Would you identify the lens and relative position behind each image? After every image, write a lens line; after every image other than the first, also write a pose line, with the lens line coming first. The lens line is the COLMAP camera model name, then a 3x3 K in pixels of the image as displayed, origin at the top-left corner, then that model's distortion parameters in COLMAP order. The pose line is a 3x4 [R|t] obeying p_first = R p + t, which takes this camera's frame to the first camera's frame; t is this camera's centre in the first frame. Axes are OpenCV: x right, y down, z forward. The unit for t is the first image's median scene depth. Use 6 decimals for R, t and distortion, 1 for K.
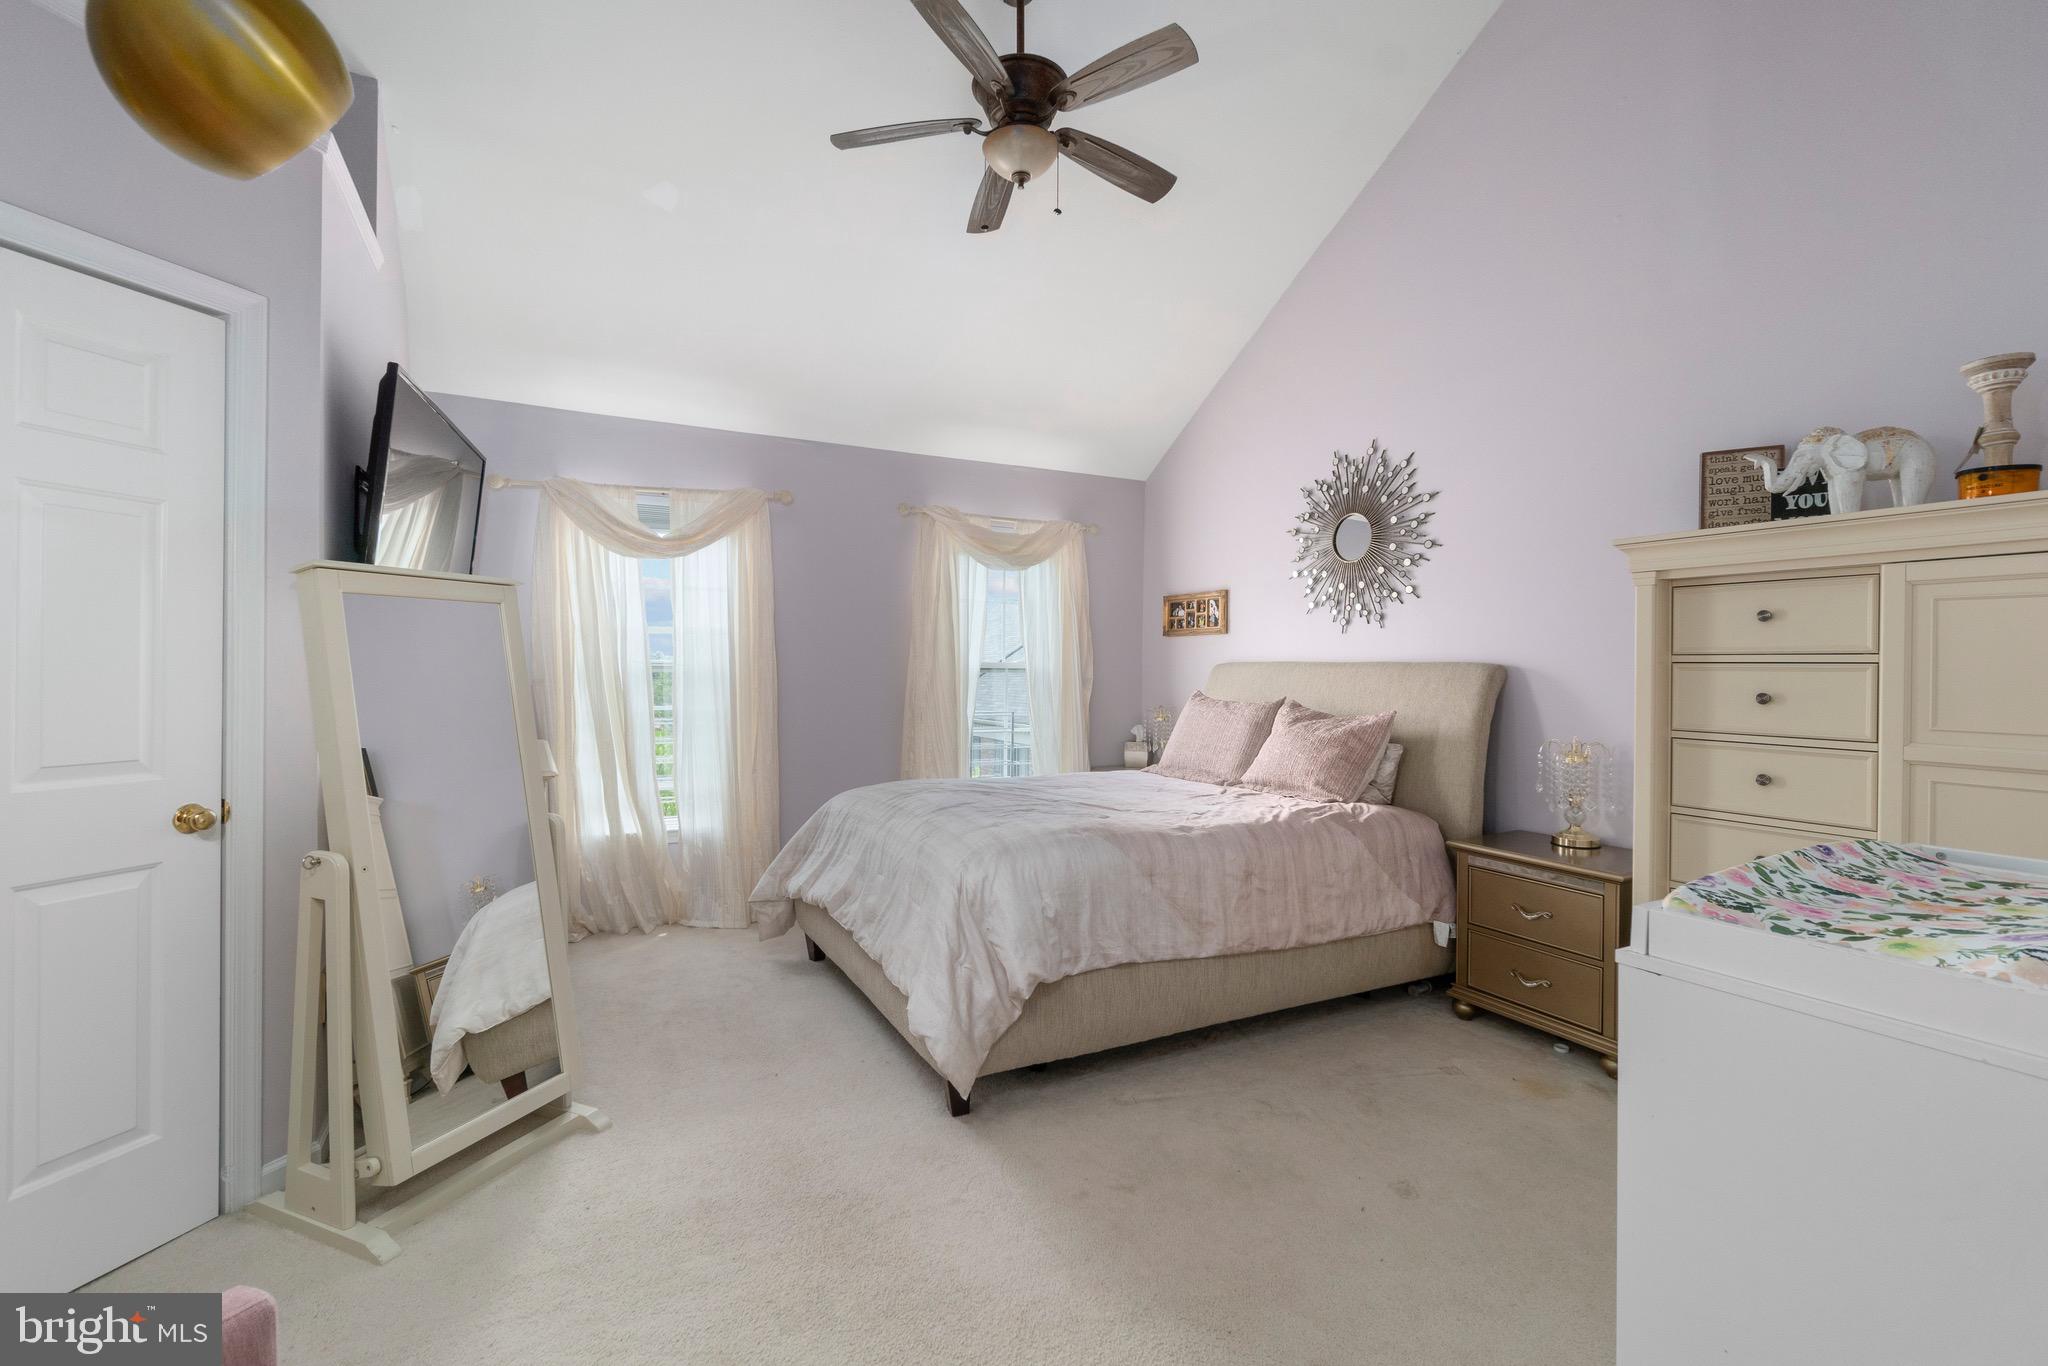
lens RADIAL K [[906.7, 0, 1022.0], [0, 906.7, 678.0], [0, 0, 1]] dist [-0.005121, 0.001173]
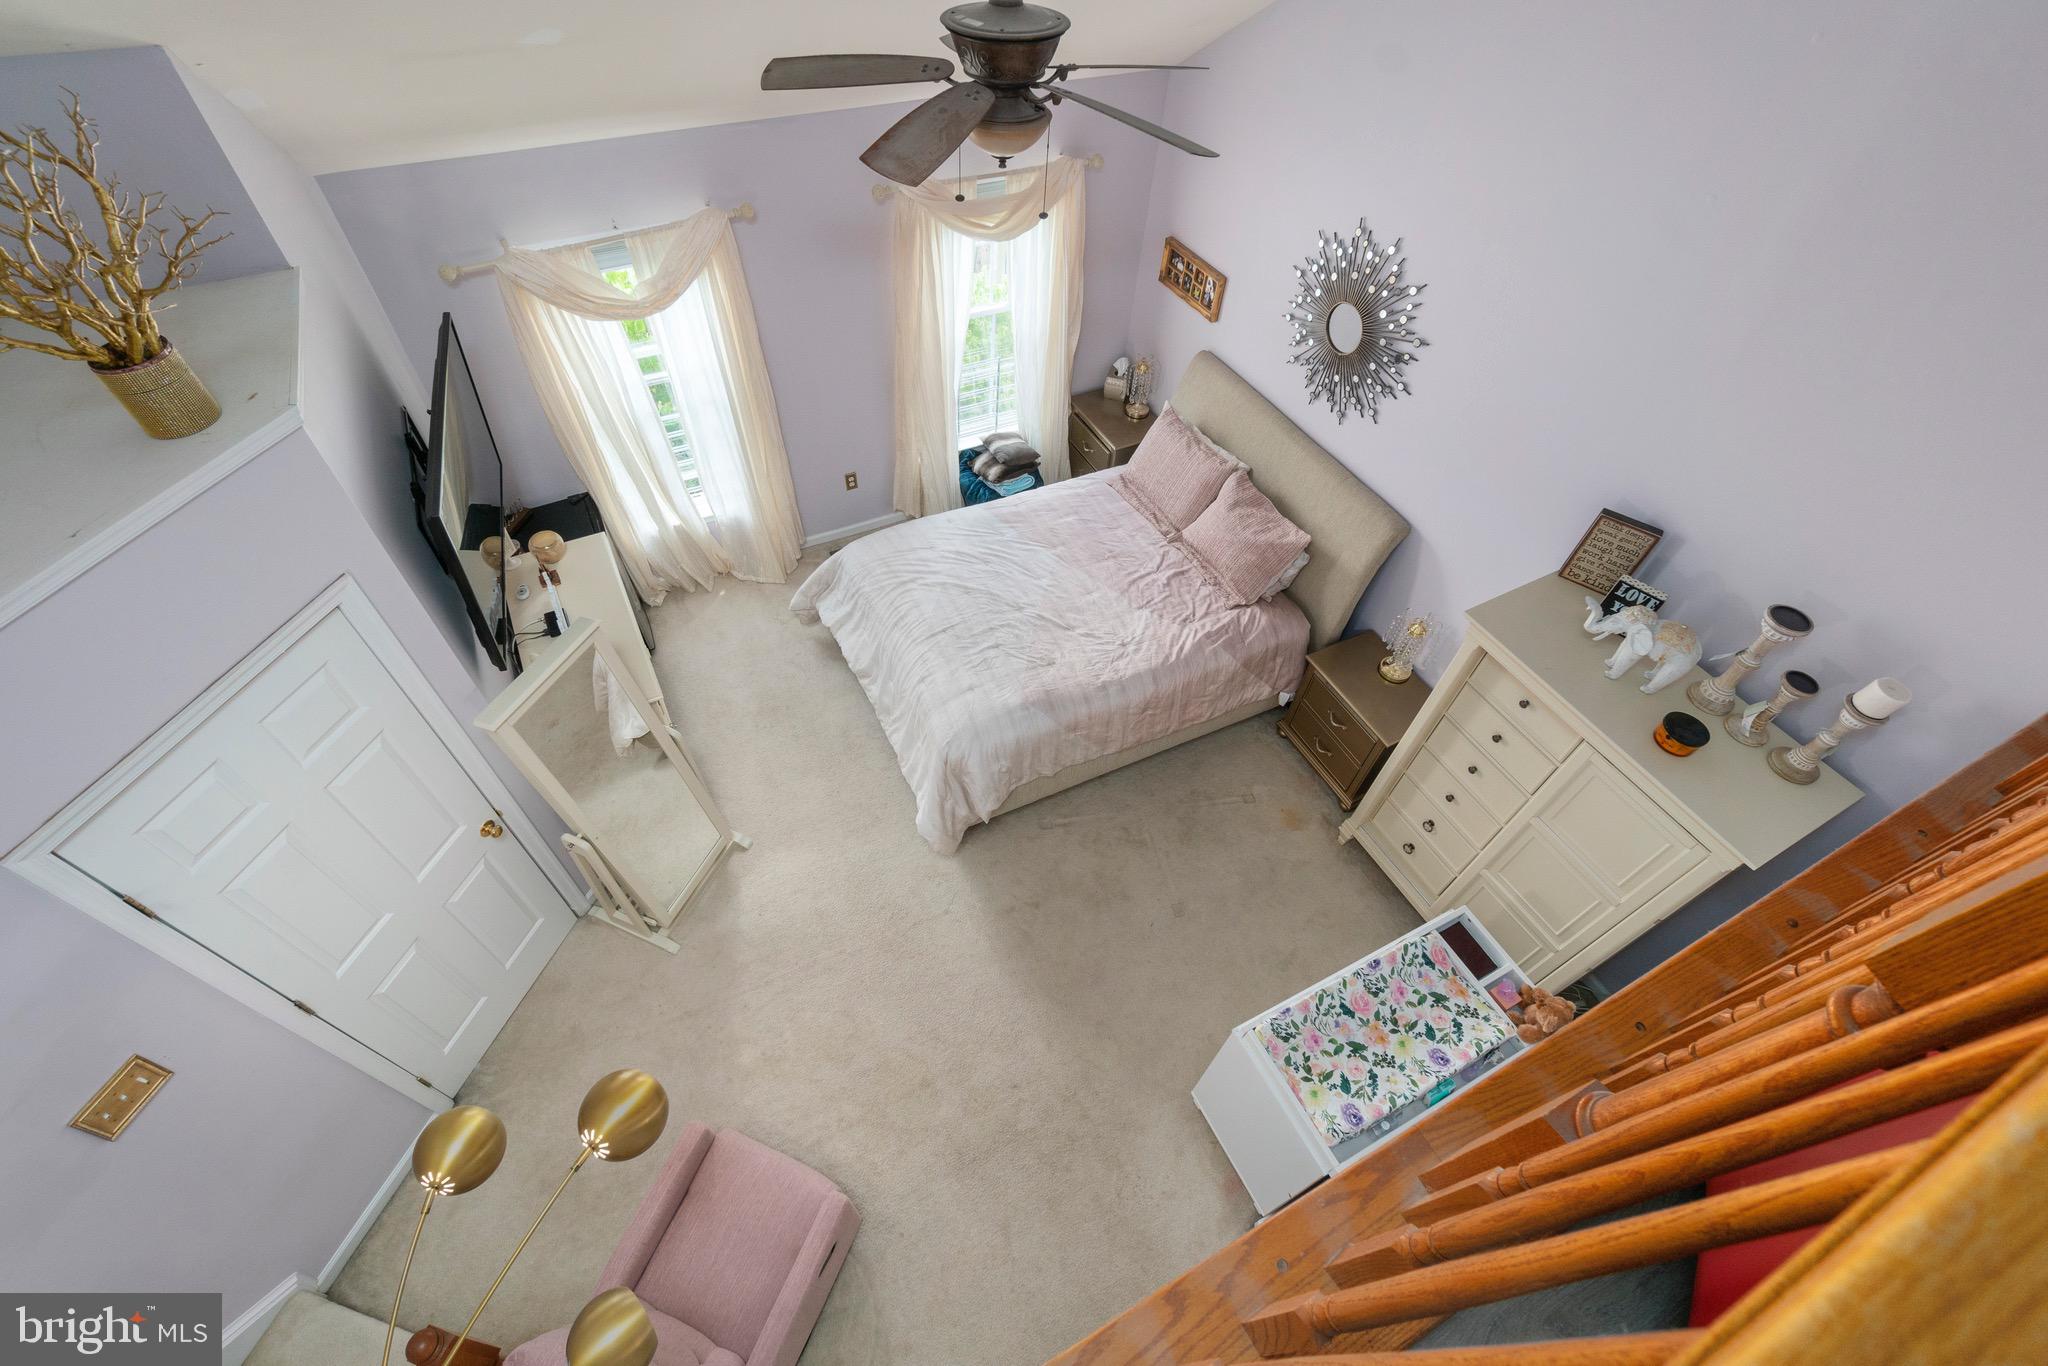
lens RADIAL K [[906.7, 0, 1024.1], [0, 906.7, 690.1], [0, 0, 1]] dist [-0.005121, 0.001173]
pose [[0.998802, 0.044378, 0.020596, 0.017740], [-0.043839, 0.624927, 0.779451, -0.677585], [0.021720, -0.779420, 0.626125, 0.080668]]
